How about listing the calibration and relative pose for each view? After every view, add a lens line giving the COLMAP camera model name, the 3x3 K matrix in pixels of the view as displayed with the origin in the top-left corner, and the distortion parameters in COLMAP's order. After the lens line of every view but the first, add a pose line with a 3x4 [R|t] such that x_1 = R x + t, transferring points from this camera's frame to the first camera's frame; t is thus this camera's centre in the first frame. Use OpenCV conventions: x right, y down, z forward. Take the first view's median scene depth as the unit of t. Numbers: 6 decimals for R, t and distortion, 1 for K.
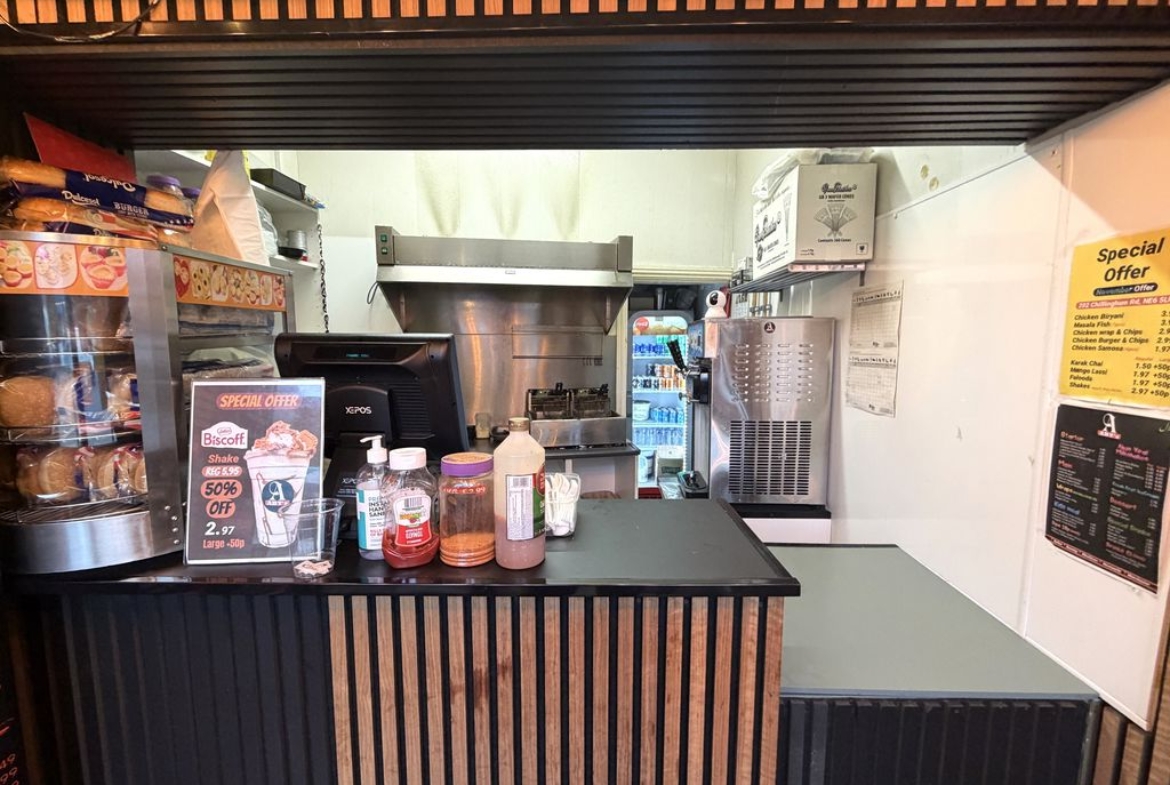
lens RADIAL K [[474.8, 0, 588.1], [0, 474.8, 391.4], [0, 0, 1]] dist [-0.000158, 0.000510]
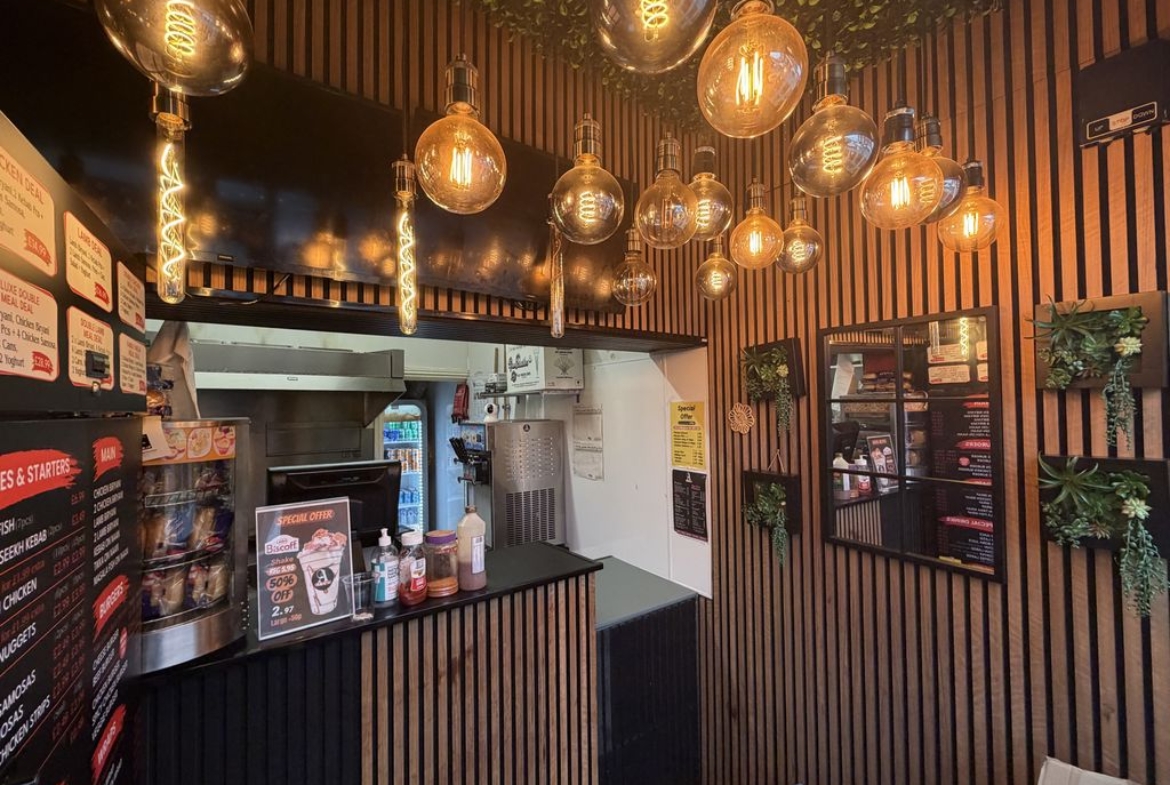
lens RADIAL K [[455.6, 0, 585.0], [0, 455.6, 398.4], [0, 0, 1]] dist [0.007838, 0.000028]
pose [[0.814204, 0.003044, 0.580571, -0.811563], [0.080971, 0.989618, -0.118744, -0.110080], [-0.574905, 0.143691, 0.805504, -0.744798]]
